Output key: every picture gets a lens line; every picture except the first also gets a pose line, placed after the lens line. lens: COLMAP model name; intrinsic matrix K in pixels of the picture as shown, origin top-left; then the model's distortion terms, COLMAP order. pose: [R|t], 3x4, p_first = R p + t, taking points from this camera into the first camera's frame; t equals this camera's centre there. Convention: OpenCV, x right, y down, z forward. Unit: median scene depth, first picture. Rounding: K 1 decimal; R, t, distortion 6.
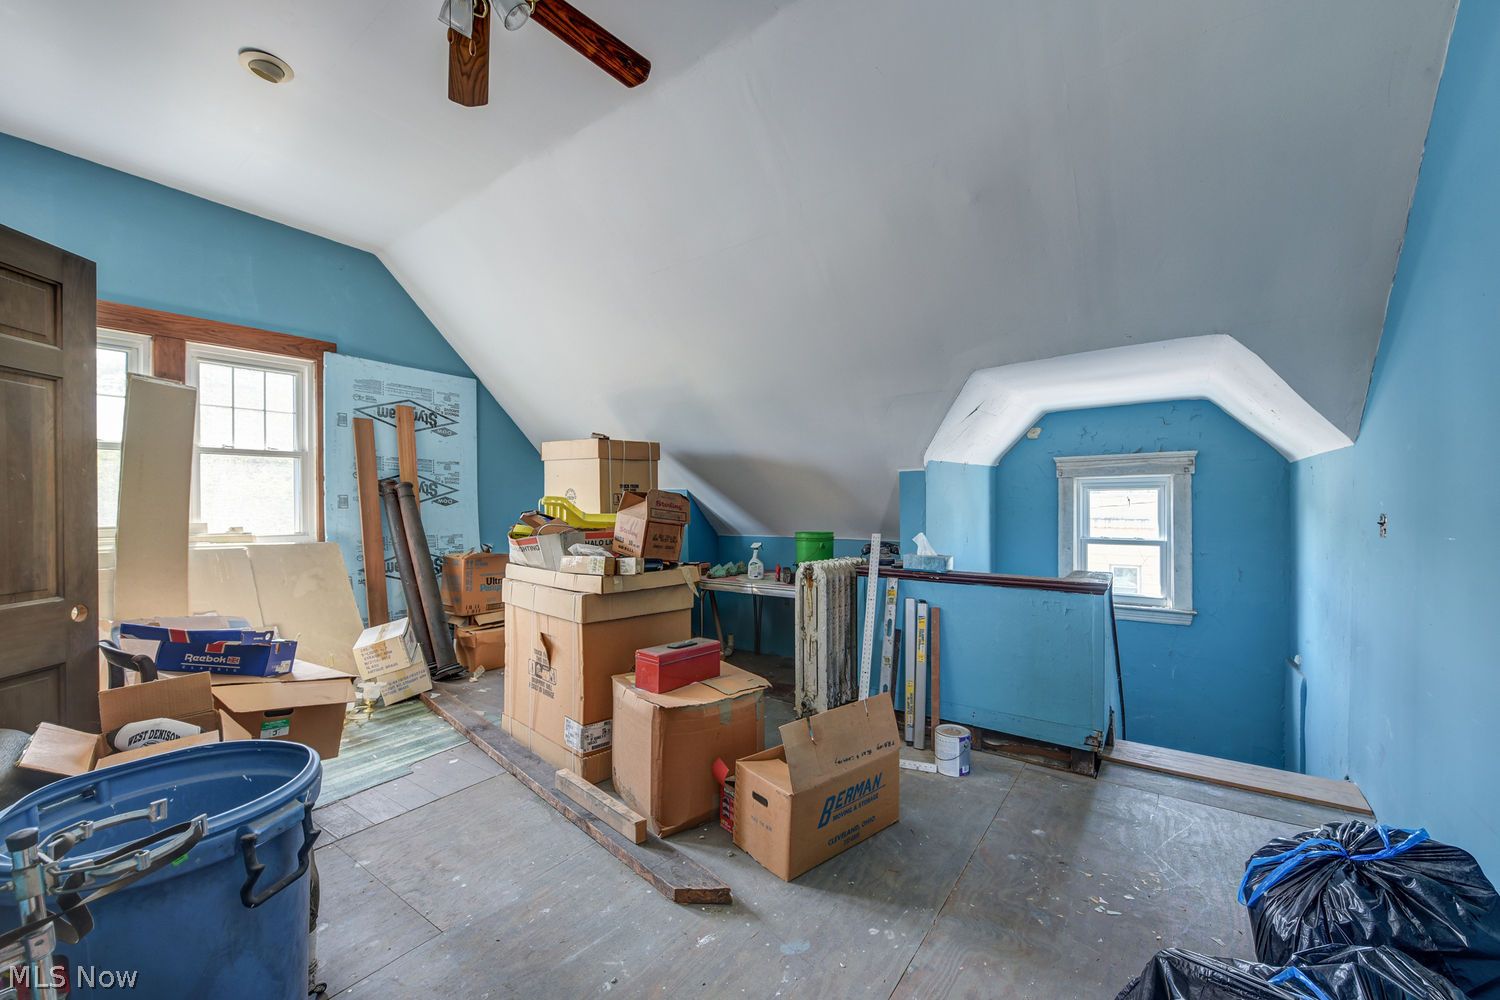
lens RADIAL K [[599.1, 0, 746.9], [0, 599.1, 506.7], [0, 0, 1]] dist [-0.003646, -0.003254]
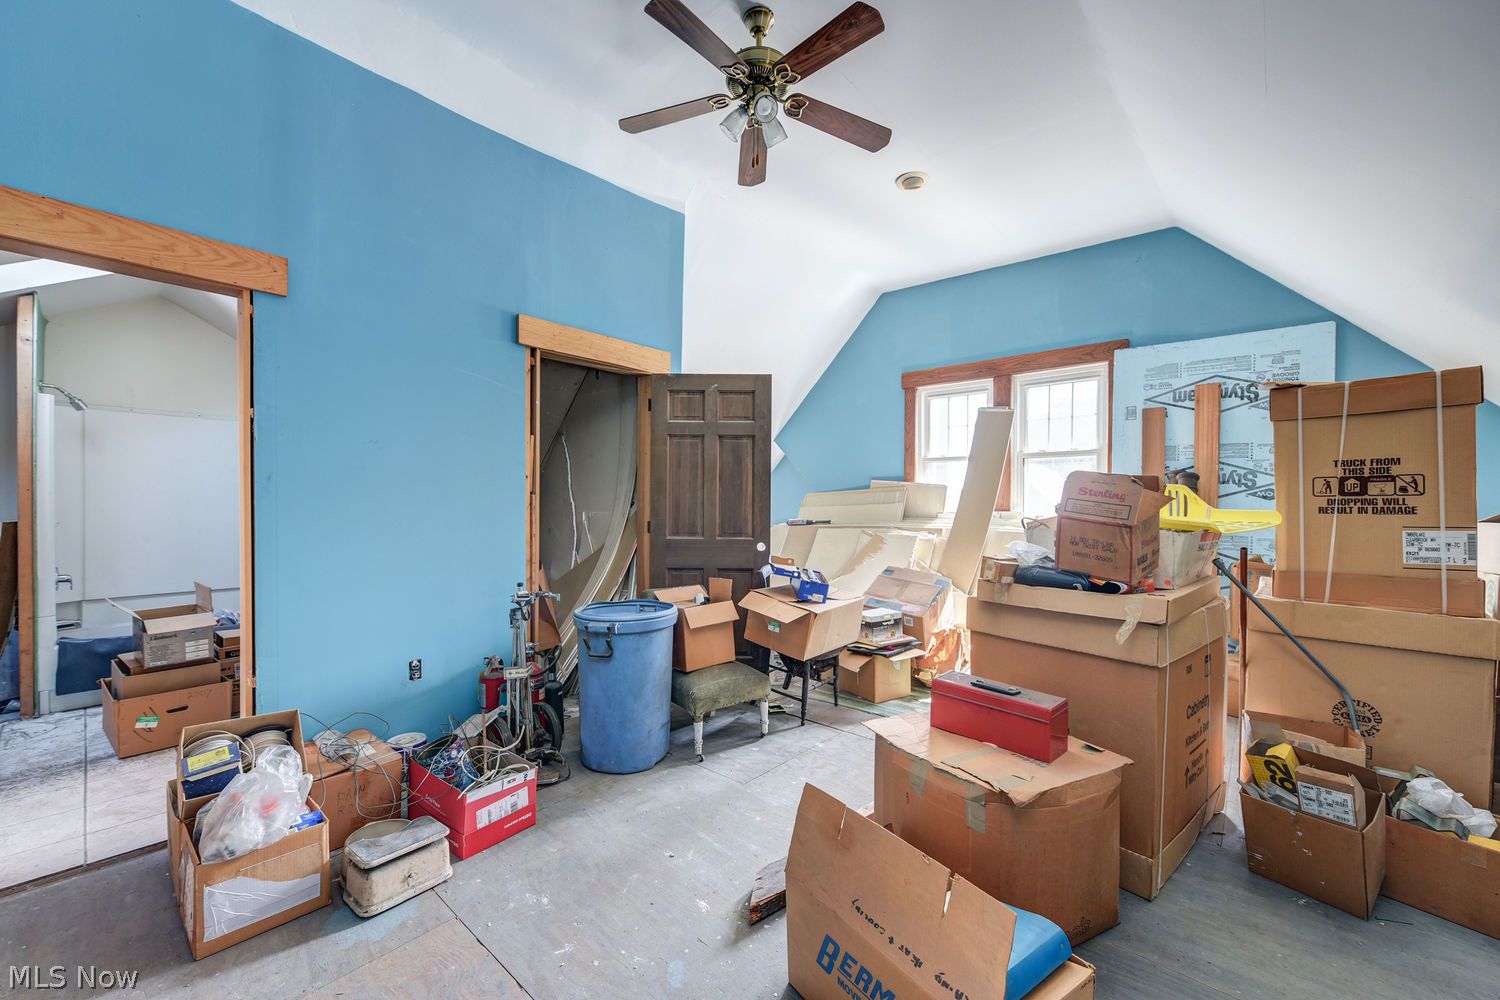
lens RADIAL K [[592.2, 0, 746.3], [0, 592.2, 506.6], [0, 0, 1]] dist [-0.004050, -0.000283]
pose [[-0.104760, 0.011707, -0.994429, 0.386978], [-0.010814, 0.999858, 0.012911, 0.005247], [0.994439, 0.012106, -0.104619, 0.480511]]
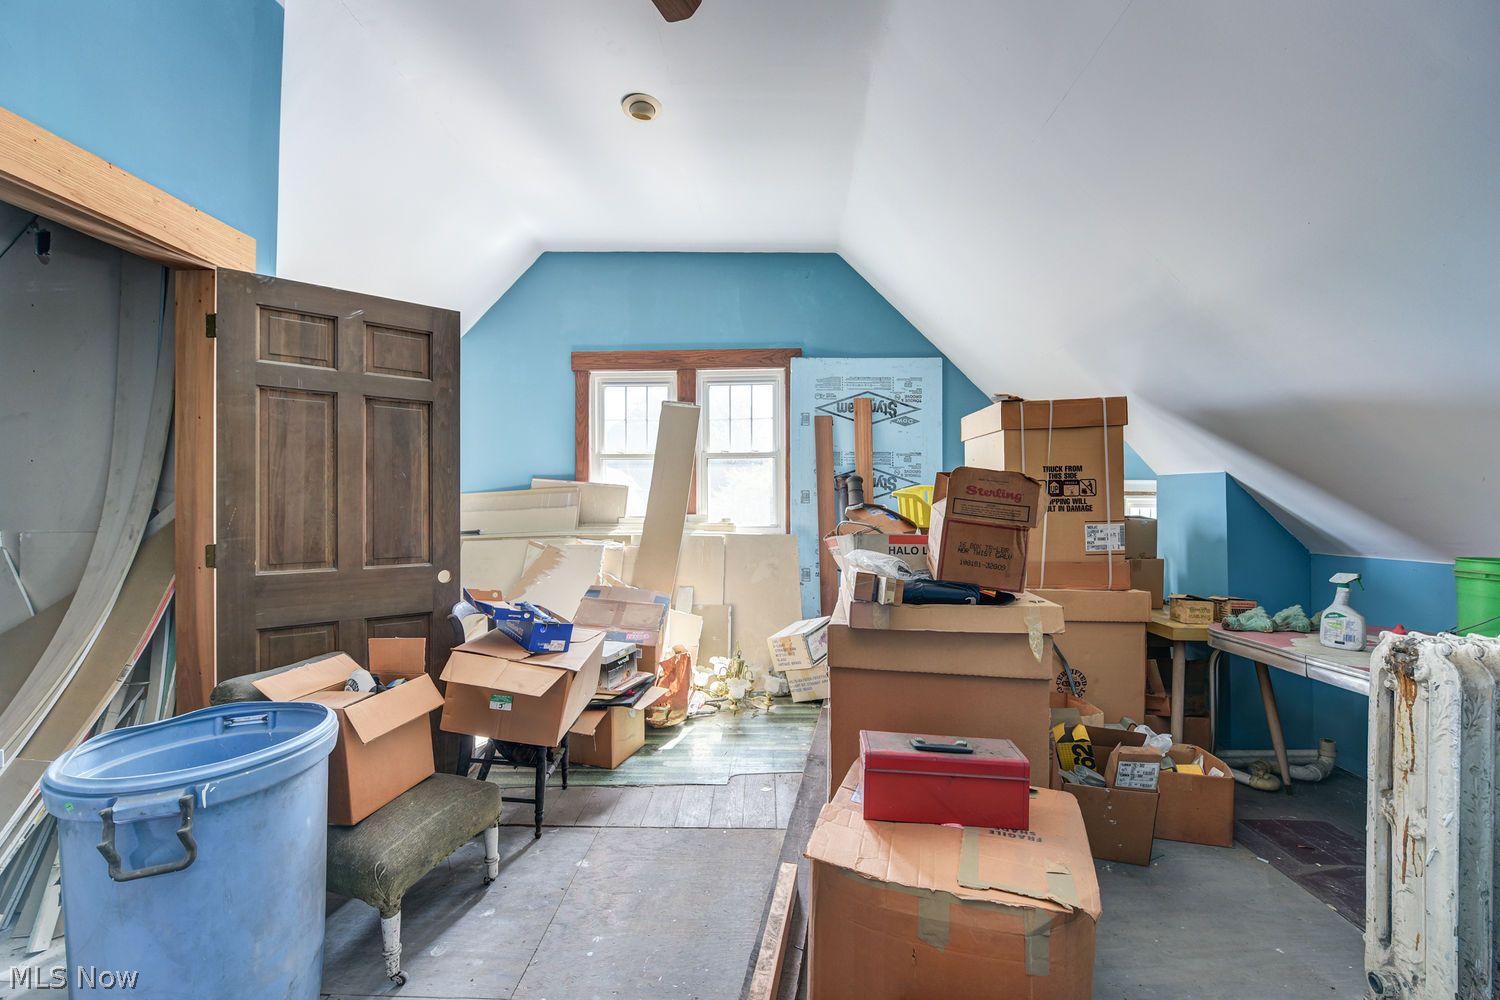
lens RADIAL K [[599.1, 0, 746.9], [0, 599.1, 506.7], [0, 0, 1]] dist [-0.003646, -0.003254]
pose [[0.552461, 0.003865, -0.833530, 0.154159], [-0.003143, 0.999992, 0.002553, 0.006852], [0.833533, 0.001209, 0.552469, 0.339695]]
